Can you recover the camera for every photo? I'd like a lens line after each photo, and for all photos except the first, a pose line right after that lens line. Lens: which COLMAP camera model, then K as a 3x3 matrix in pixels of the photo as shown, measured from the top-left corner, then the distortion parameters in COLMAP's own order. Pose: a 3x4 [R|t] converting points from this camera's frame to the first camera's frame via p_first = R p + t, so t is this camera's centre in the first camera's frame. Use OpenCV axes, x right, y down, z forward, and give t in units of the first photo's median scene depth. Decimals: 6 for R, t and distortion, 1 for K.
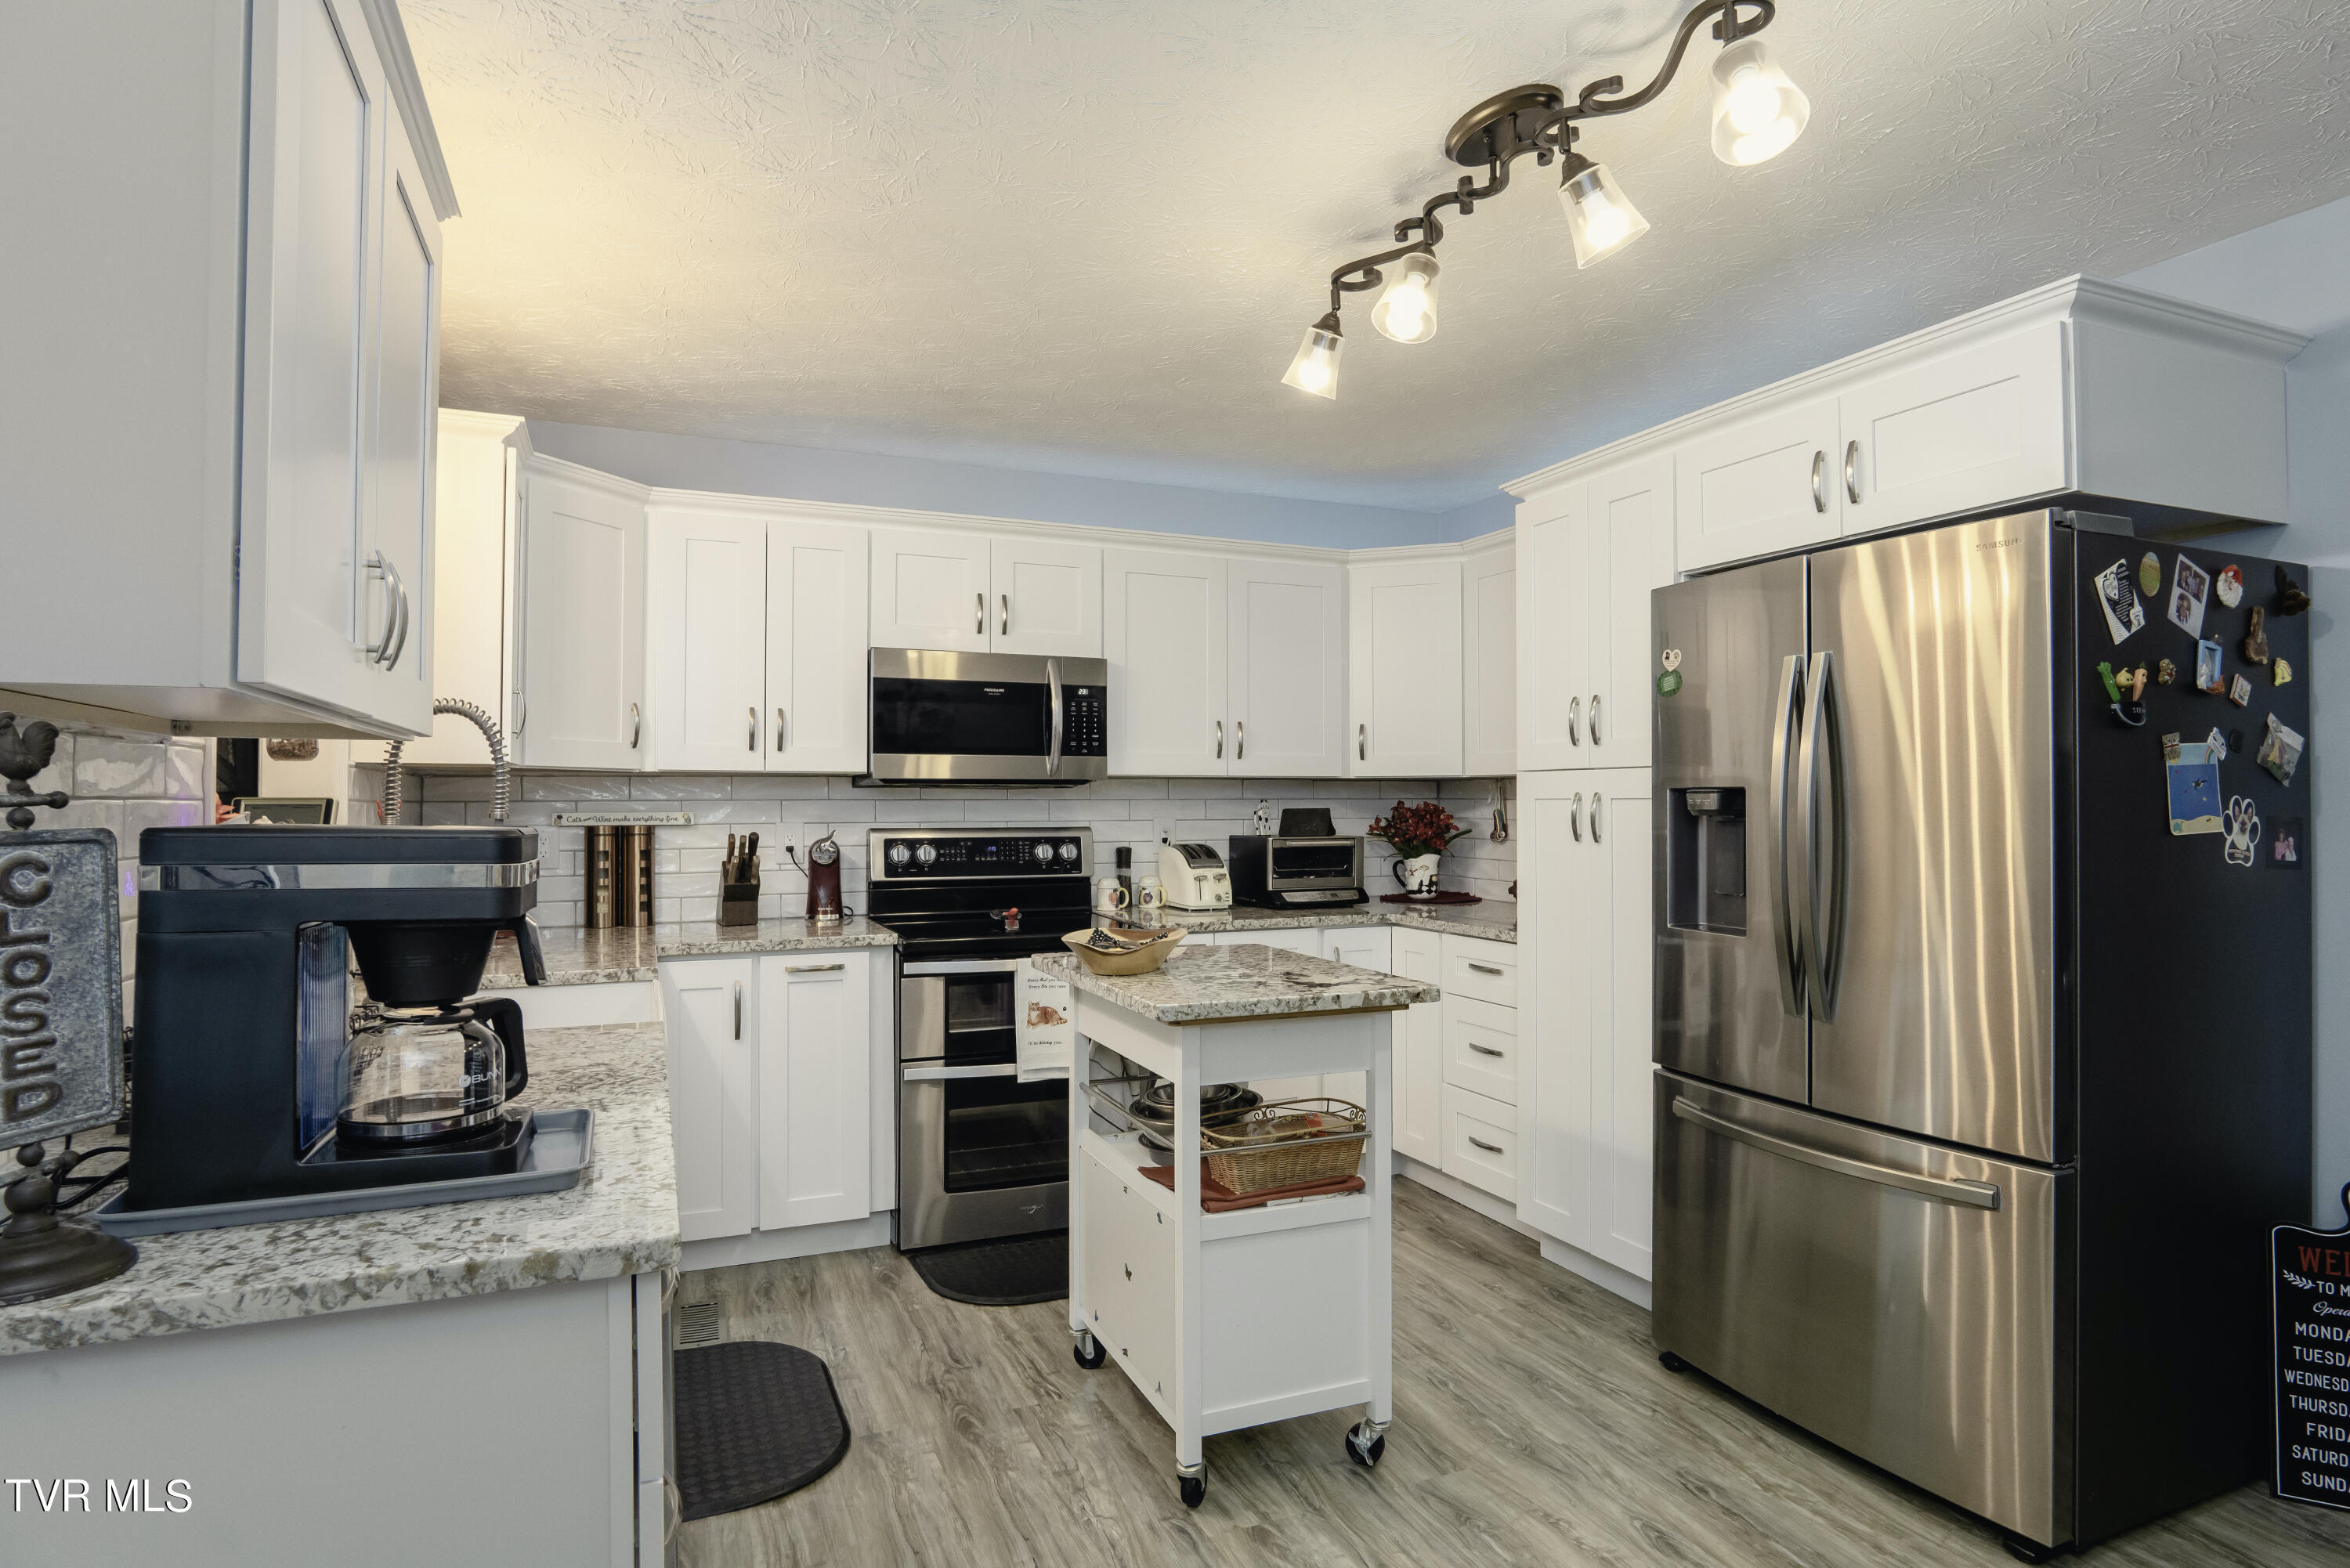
lens RADIAL K [[1286.3, 0, 1162.2], [0, 1286.3, 795.6], [0, 0, 1]] dist [-0.025193, -0.000123]
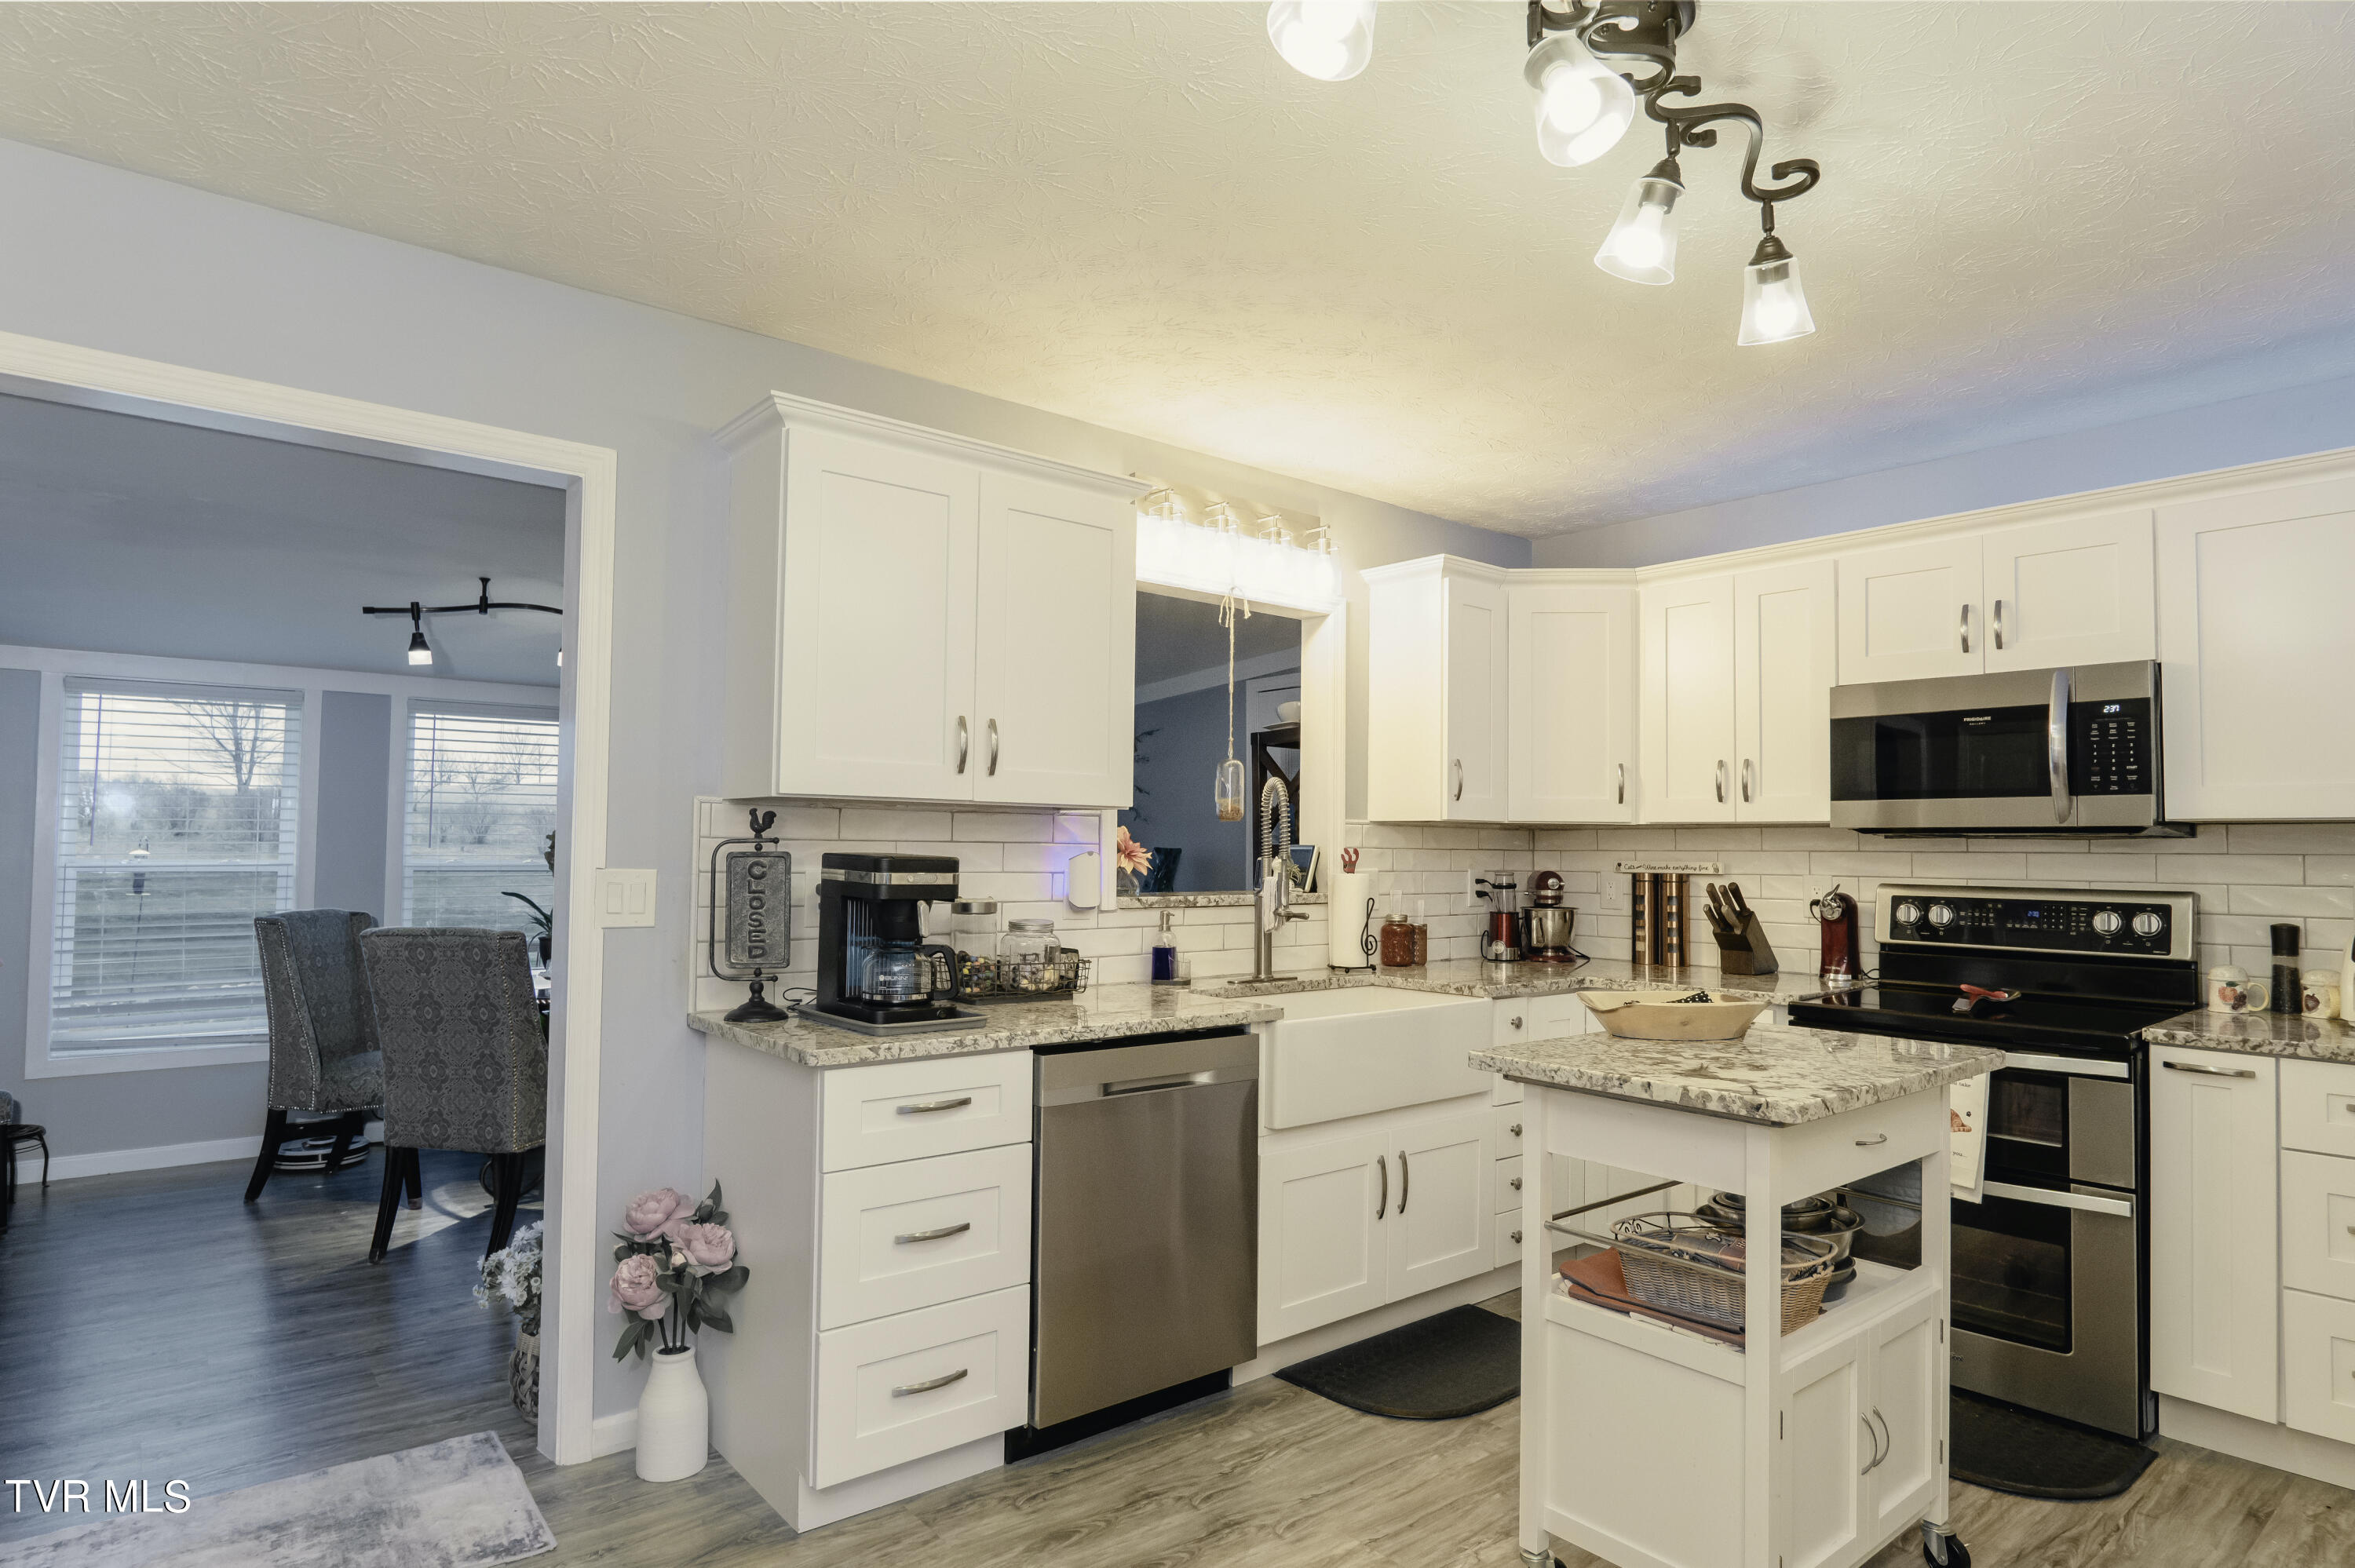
lens RADIAL K [[1288.9, 0, 1164.7], [0, 1288.9, 795.7], [0, 0, 1]] dist [-0.025193, -0.000123]
pose [[0.274980, -0.034522, -0.960830, 0.502742], [-0.007062, 0.999256, -0.037924, 0.001621], [0.961424, 0.017214, 0.274532, 0.272028]]
